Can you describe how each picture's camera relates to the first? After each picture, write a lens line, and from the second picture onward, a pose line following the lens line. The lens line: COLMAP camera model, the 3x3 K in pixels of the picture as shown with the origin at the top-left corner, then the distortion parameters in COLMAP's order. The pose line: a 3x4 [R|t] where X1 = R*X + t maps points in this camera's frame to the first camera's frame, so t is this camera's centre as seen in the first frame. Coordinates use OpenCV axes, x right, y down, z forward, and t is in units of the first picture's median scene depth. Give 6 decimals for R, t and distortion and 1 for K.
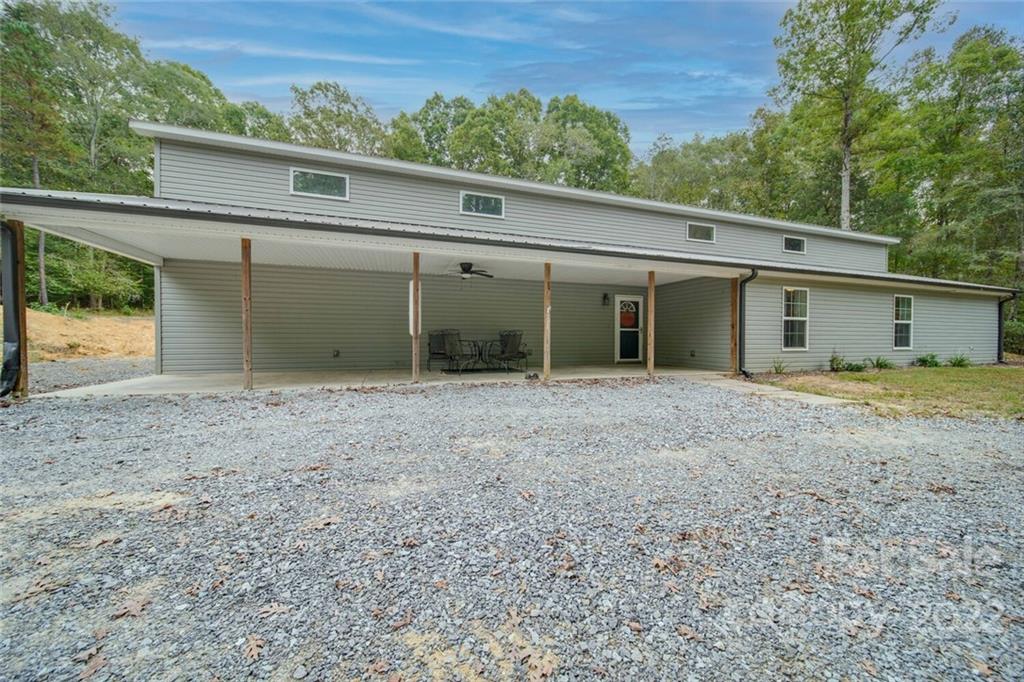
lens RADIAL K [[358.6, 0, 514.6], [0, 358.6, 341.7], [0, 0, 1]] dist [0.000246, -0.001365]
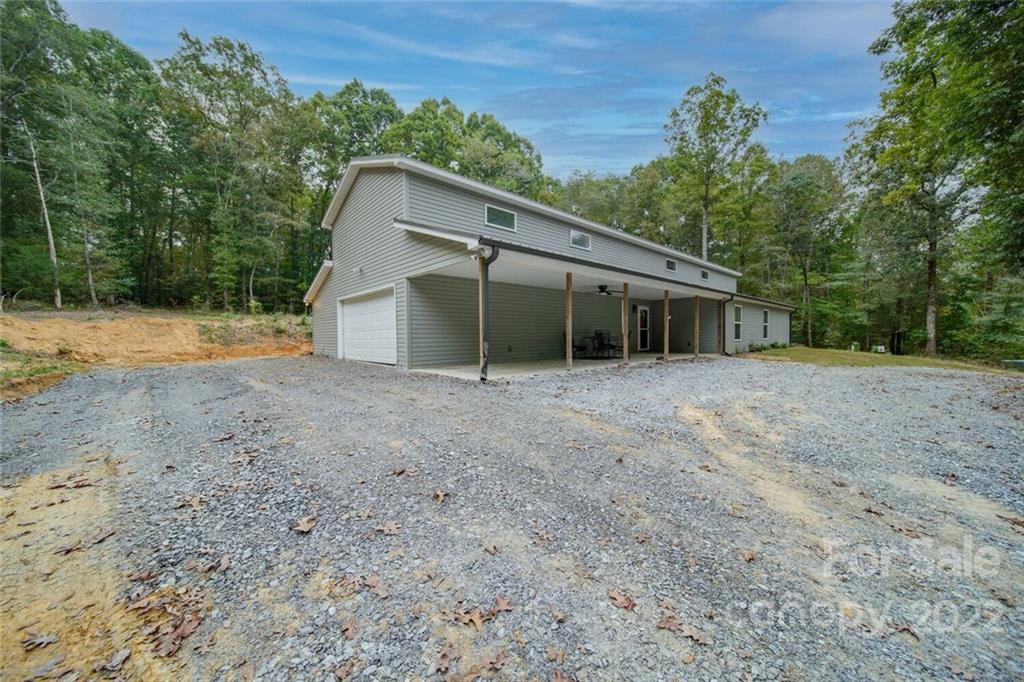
lens RADIAL K [[358.6, 0, 514.6], [0, 358.6, 341.7], [0, 0, 1]] dist [0.000246, -0.001365]
pose [[0.916838, -0.018516, 0.398830, -0.940464], [0.015475, 0.999821, 0.010843, -0.006648], [-0.398960, -0.003770, 0.916961, -0.189931]]
